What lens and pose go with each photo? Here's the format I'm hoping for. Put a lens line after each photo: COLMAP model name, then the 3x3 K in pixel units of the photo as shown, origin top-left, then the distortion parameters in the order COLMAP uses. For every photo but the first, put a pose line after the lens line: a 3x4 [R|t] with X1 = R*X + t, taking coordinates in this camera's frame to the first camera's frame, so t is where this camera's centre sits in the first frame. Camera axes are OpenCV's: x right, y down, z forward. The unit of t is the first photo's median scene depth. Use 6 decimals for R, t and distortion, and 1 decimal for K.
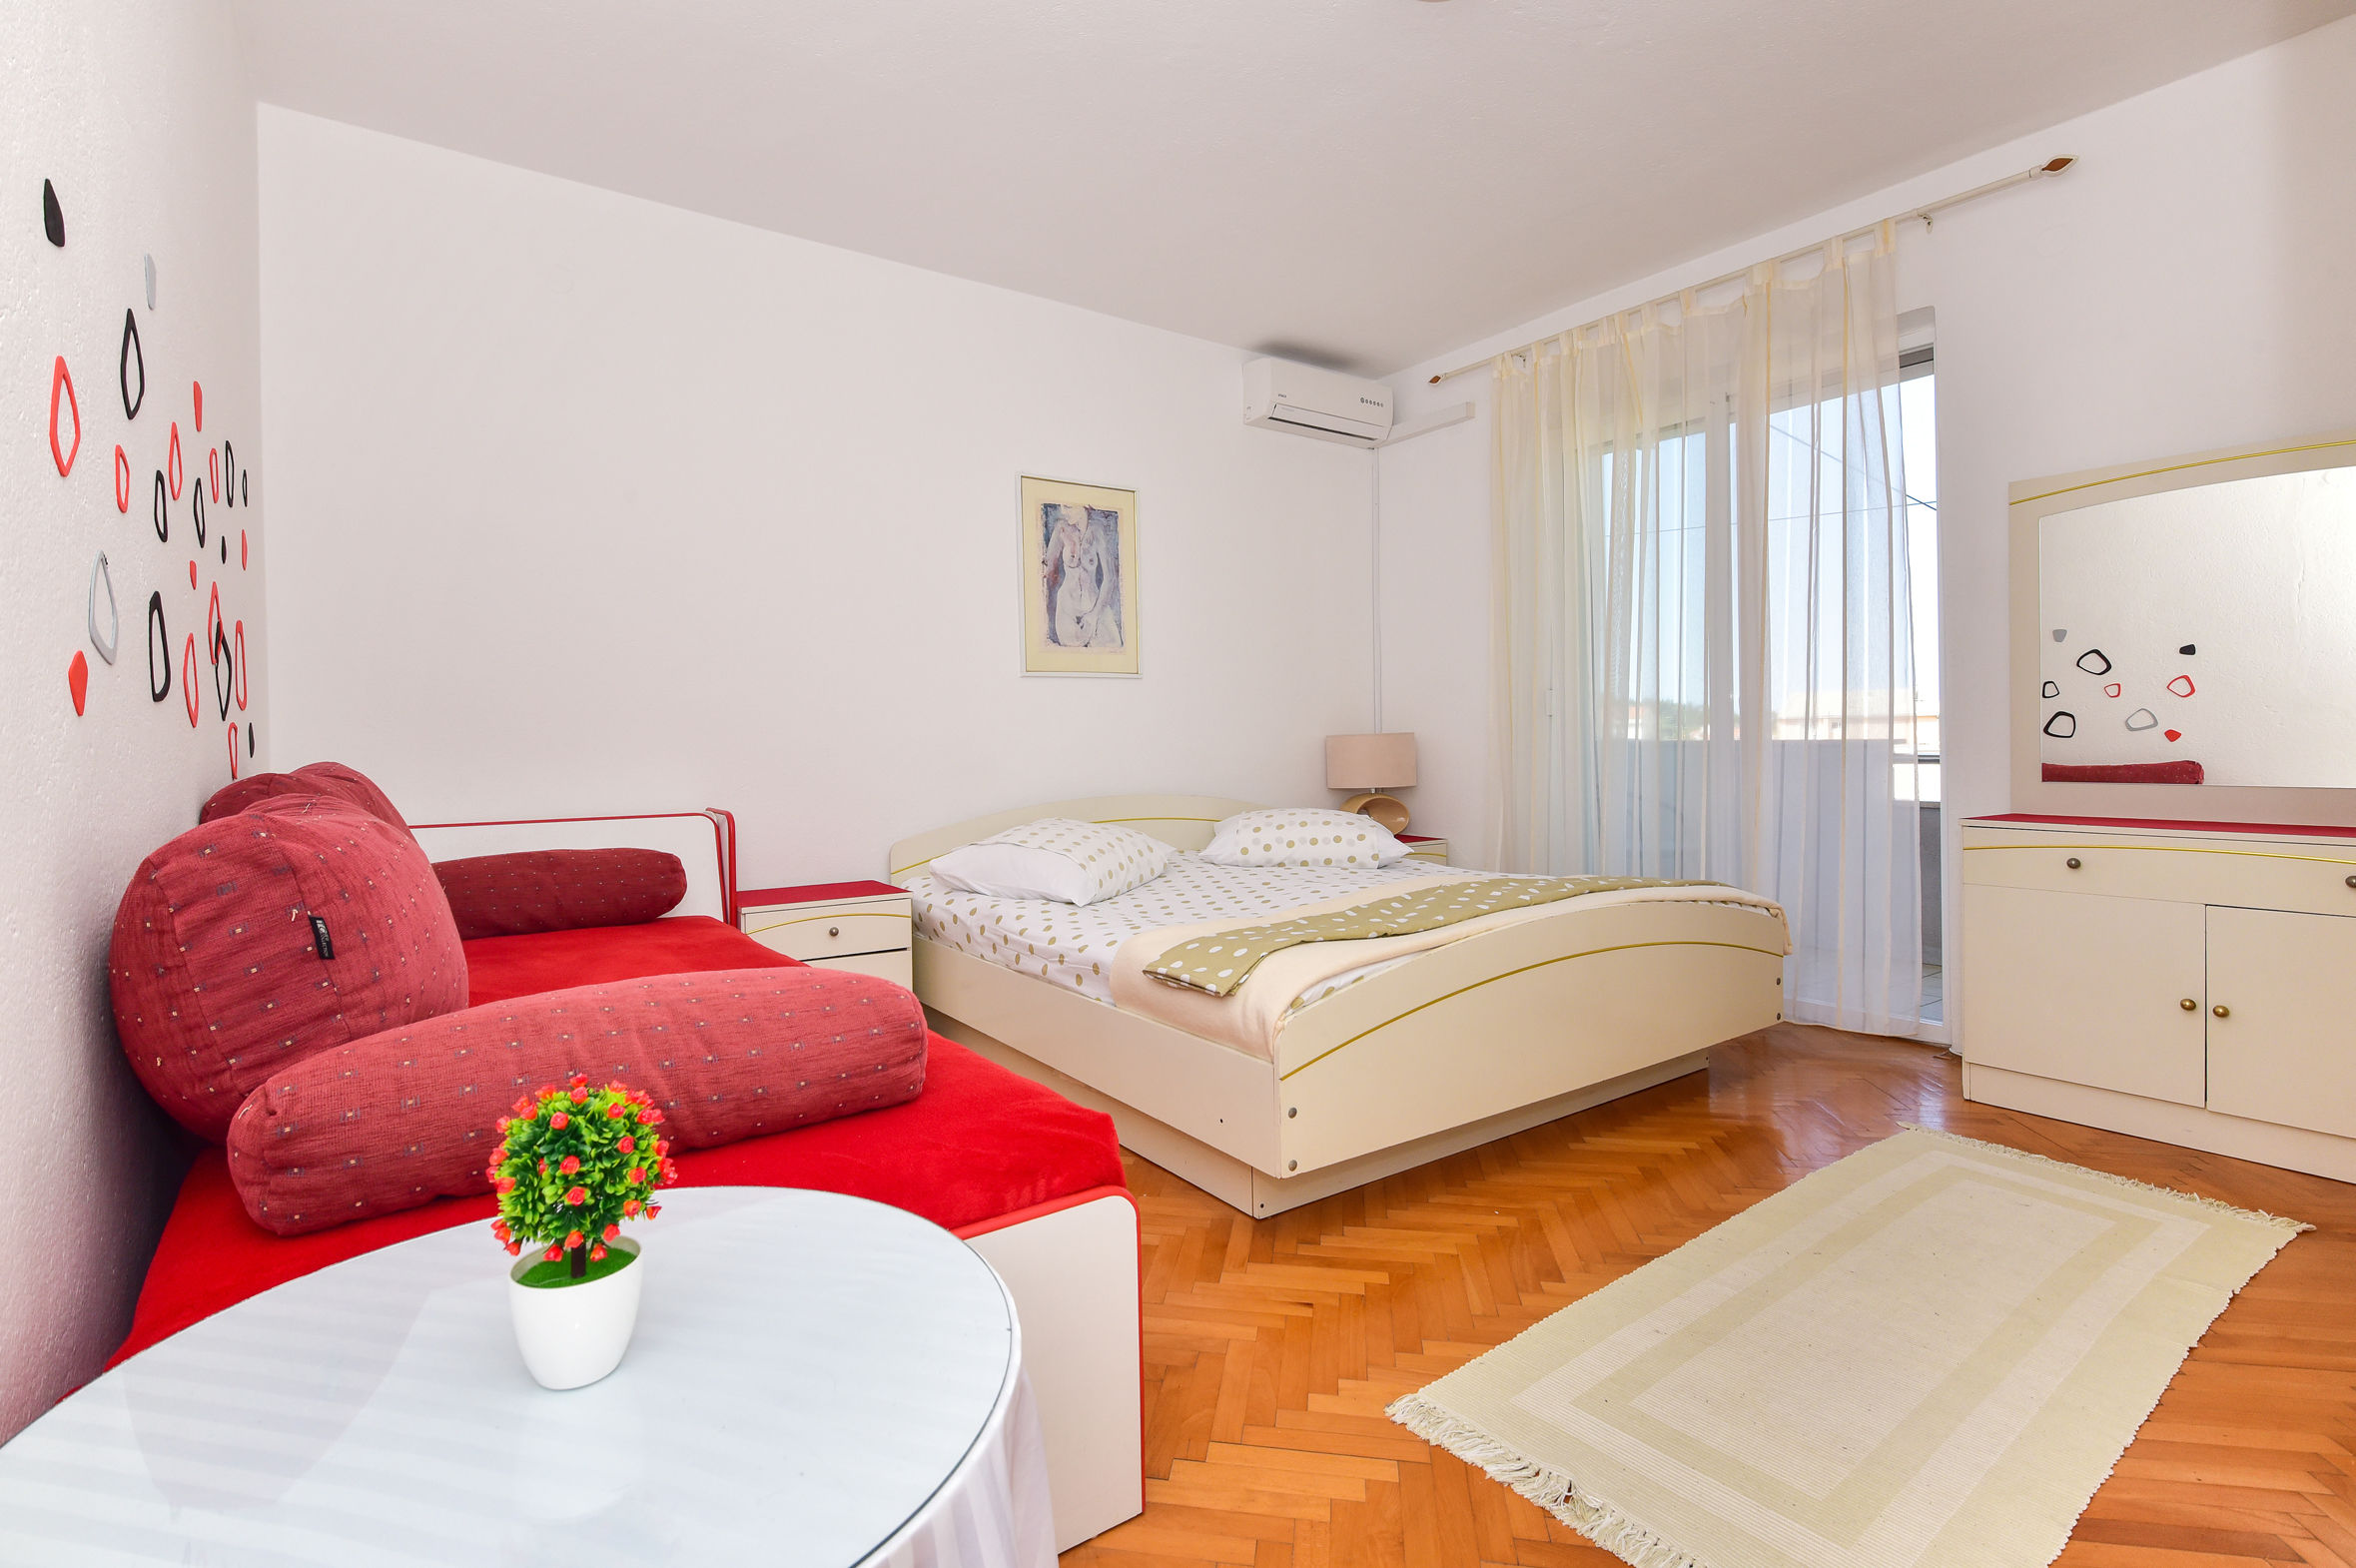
lens RADIAL K [[1093.8, 0, 1174.9], [0, 1093.8, 746.0], [0, 0, 1]] dist [0.004843, -0.011317]
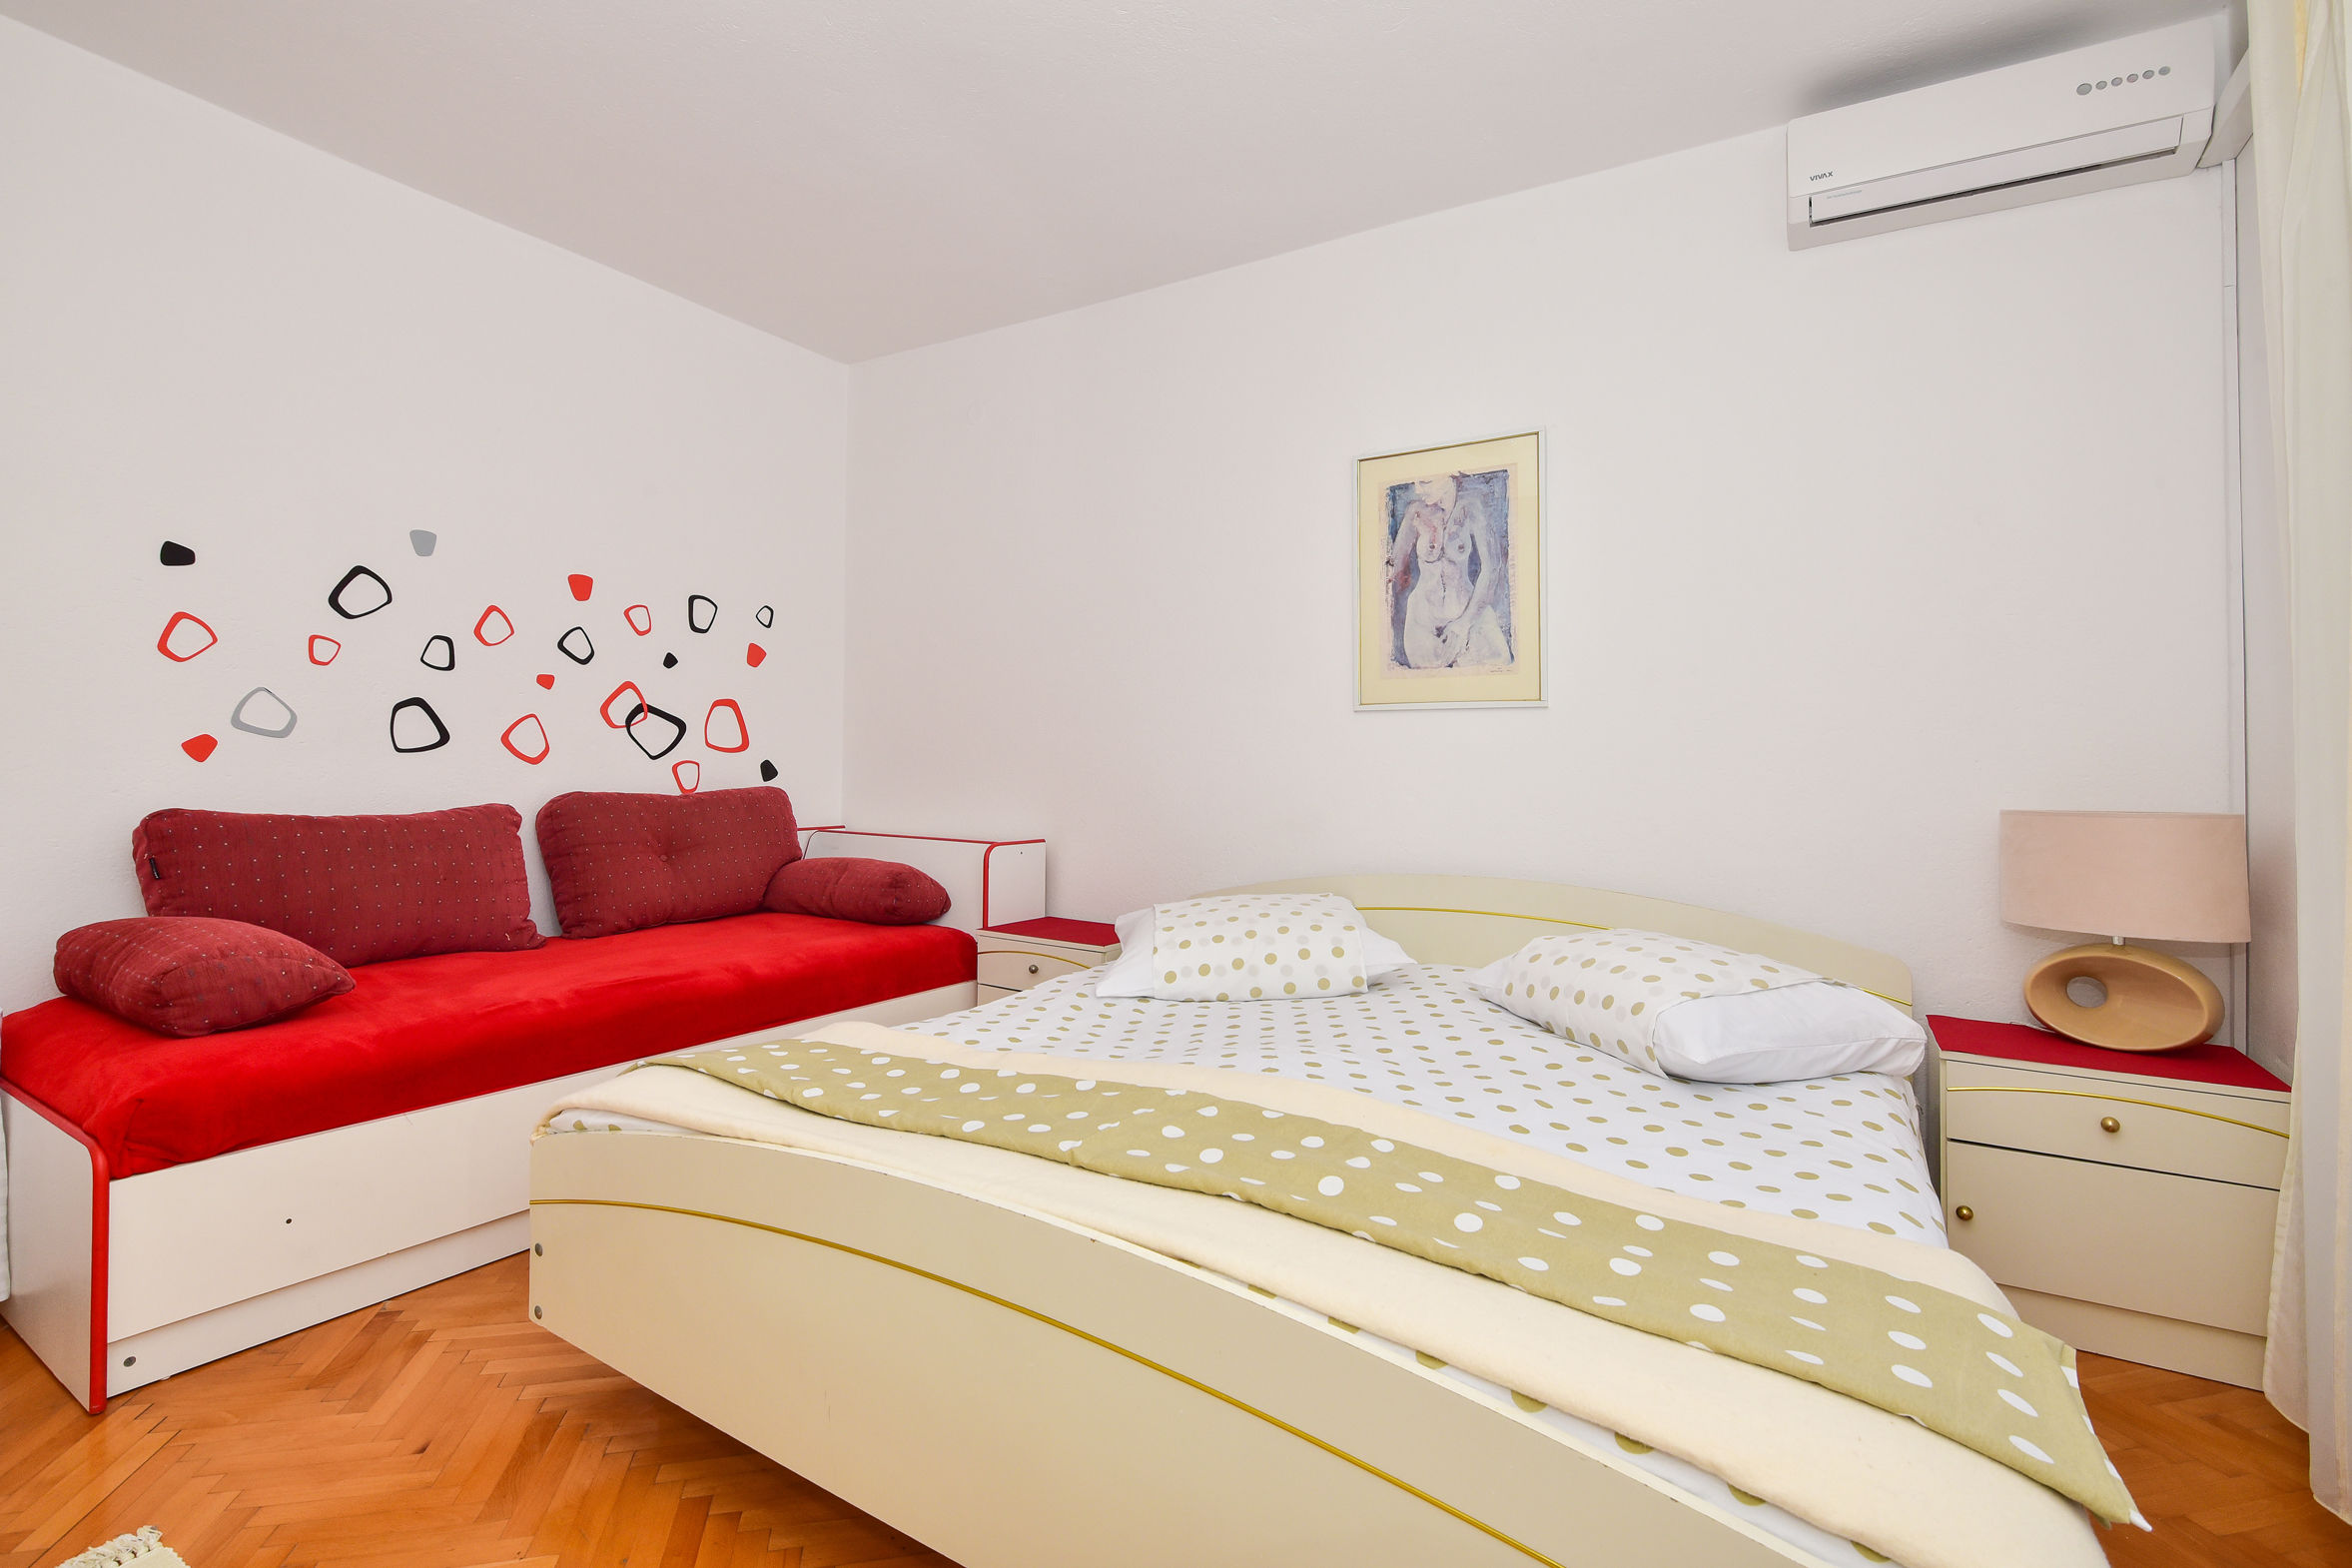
lens RADIAL K [[1091.9, 0, 1172.9], [0, 1091.9, 746.0], [0, 0, 1]] dist [0.004843, -0.011317]
pose [[0.376007, 0.008212, -0.926580, 0.549544], [-0.028420, 0.999592, -0.002674, -0.031935], [0.926181, 0.027339, 0.376087, 0.581300]]
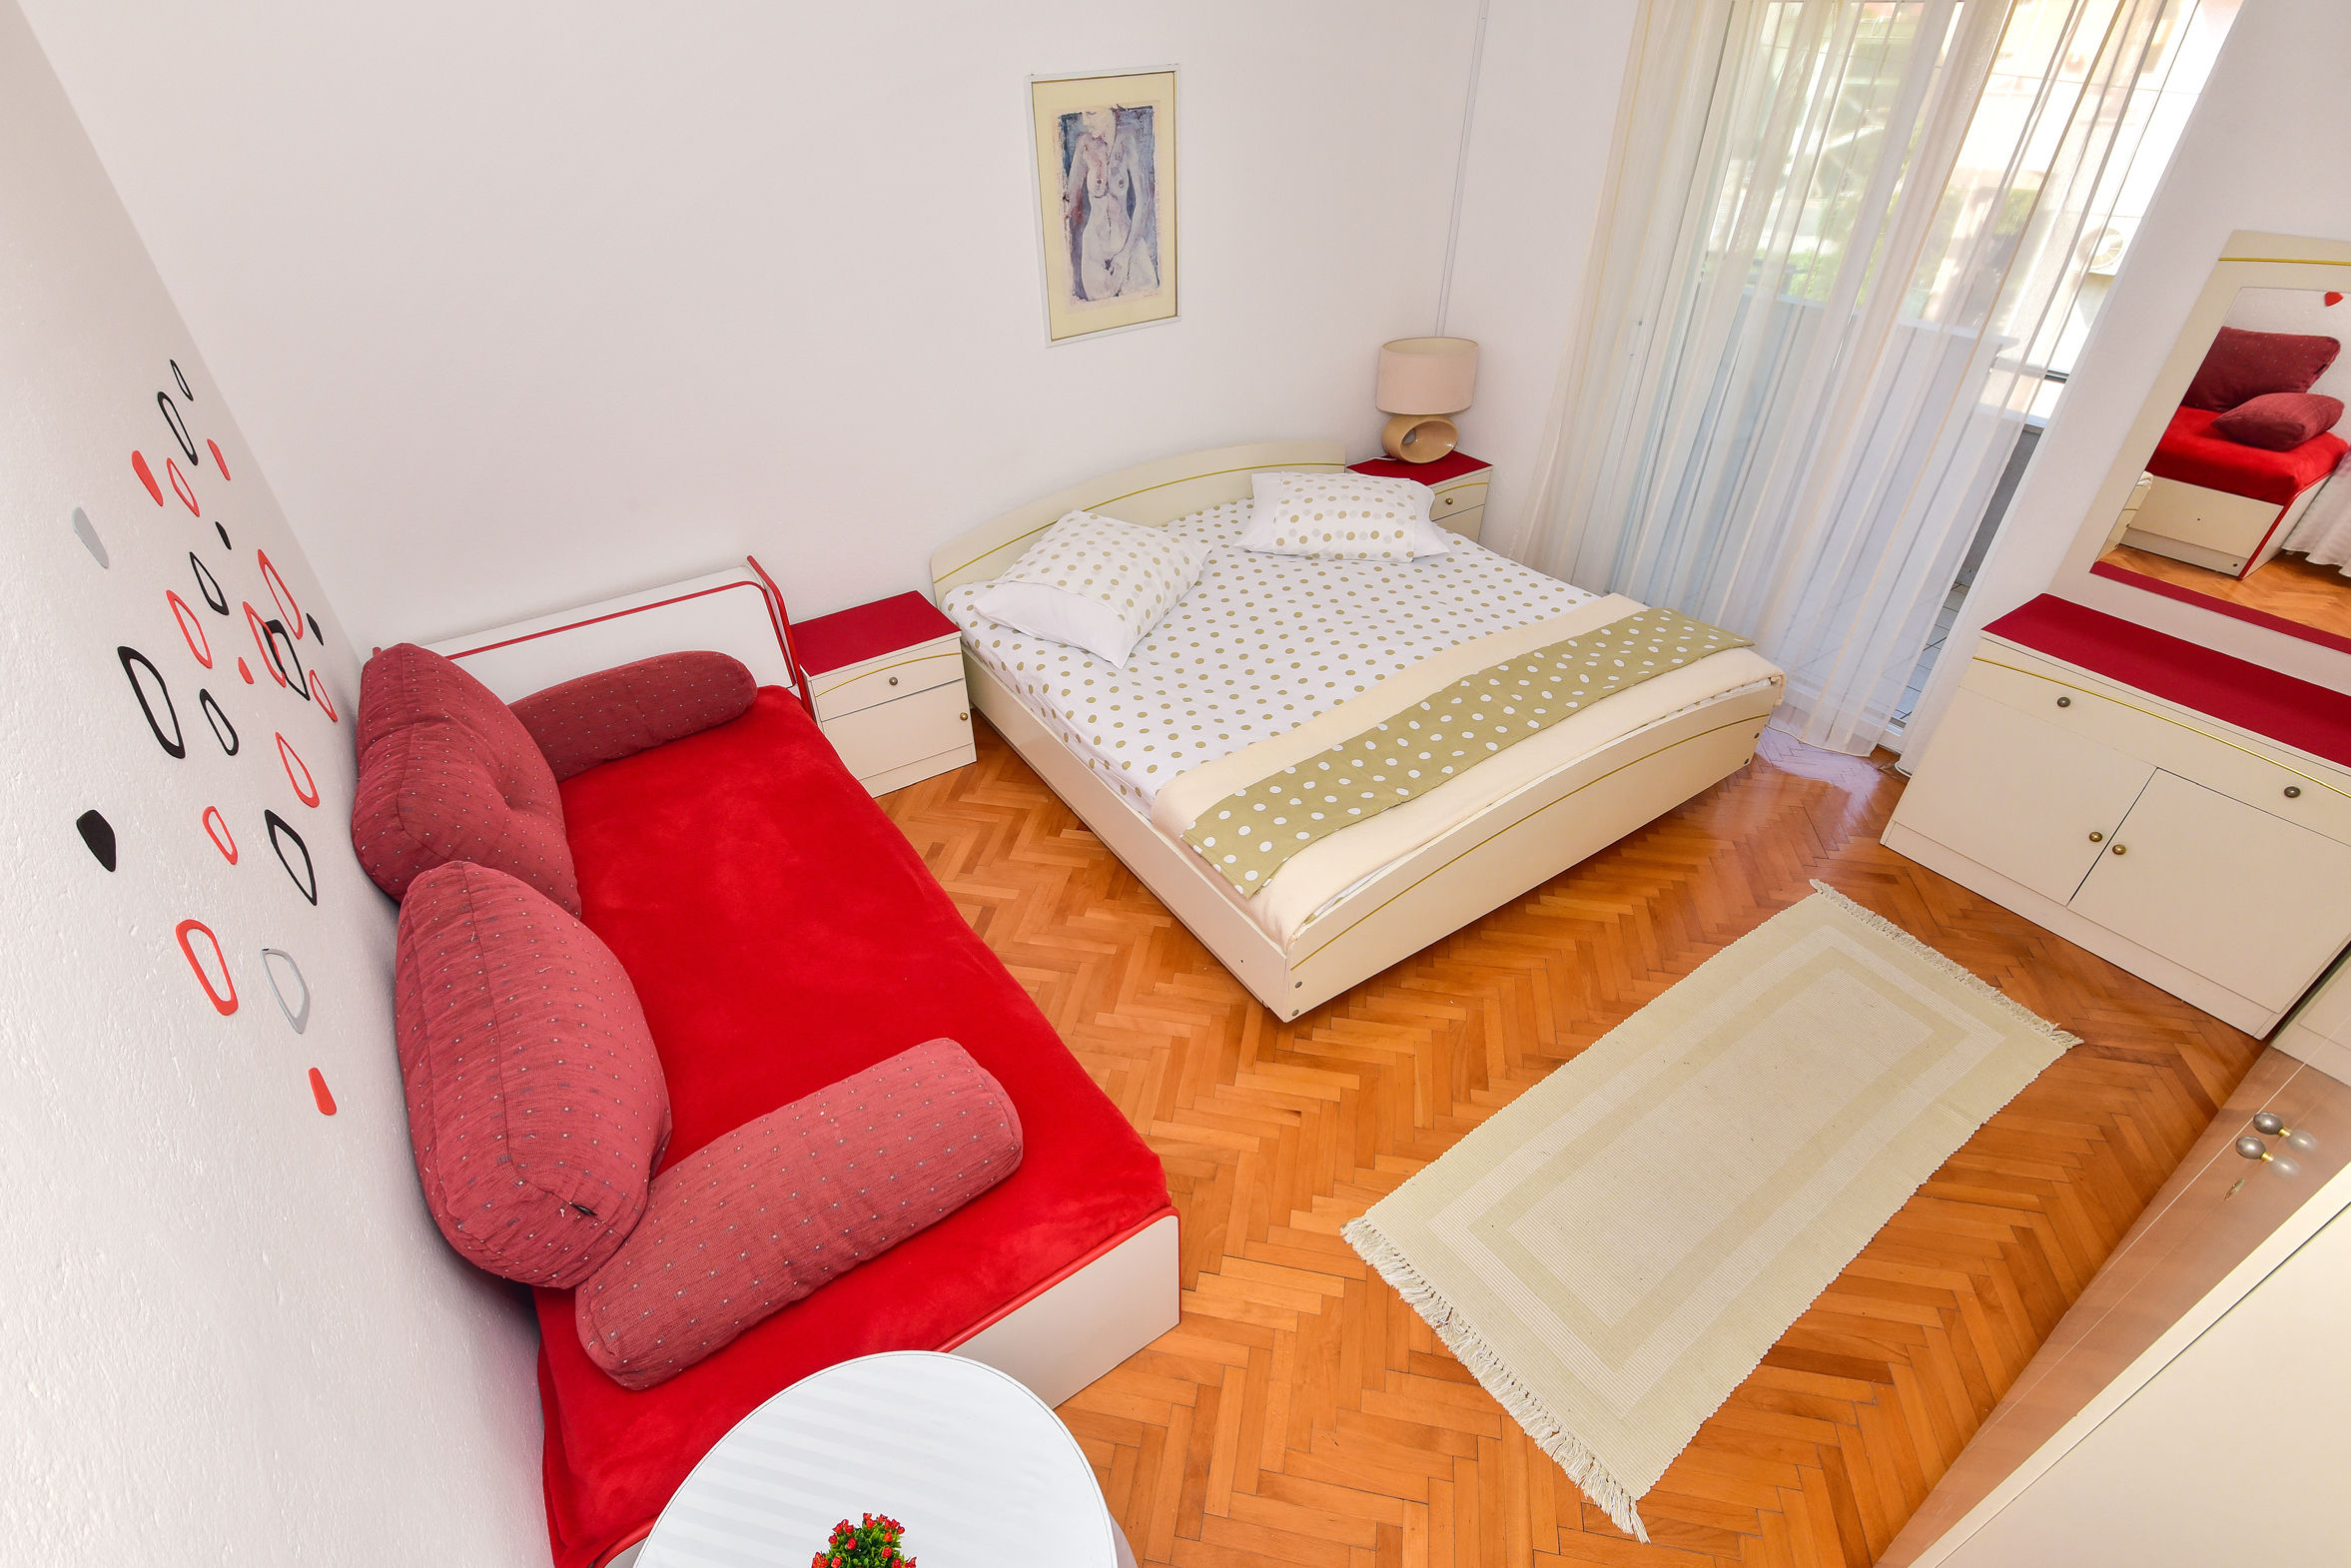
lens RADIAL K [[1063.6, 0, 1176.6], [0, 1063.6, 800.7], [0, 0, 1]] dist [-0.000445, -0.013497]
pose [[0.999542, 0.026702, -0.014273, -0.010830], [-0.012645, 0.796475, 0.604540, -0.297473], [0.027511, -0.604082, 0.796447, 0.078782]]
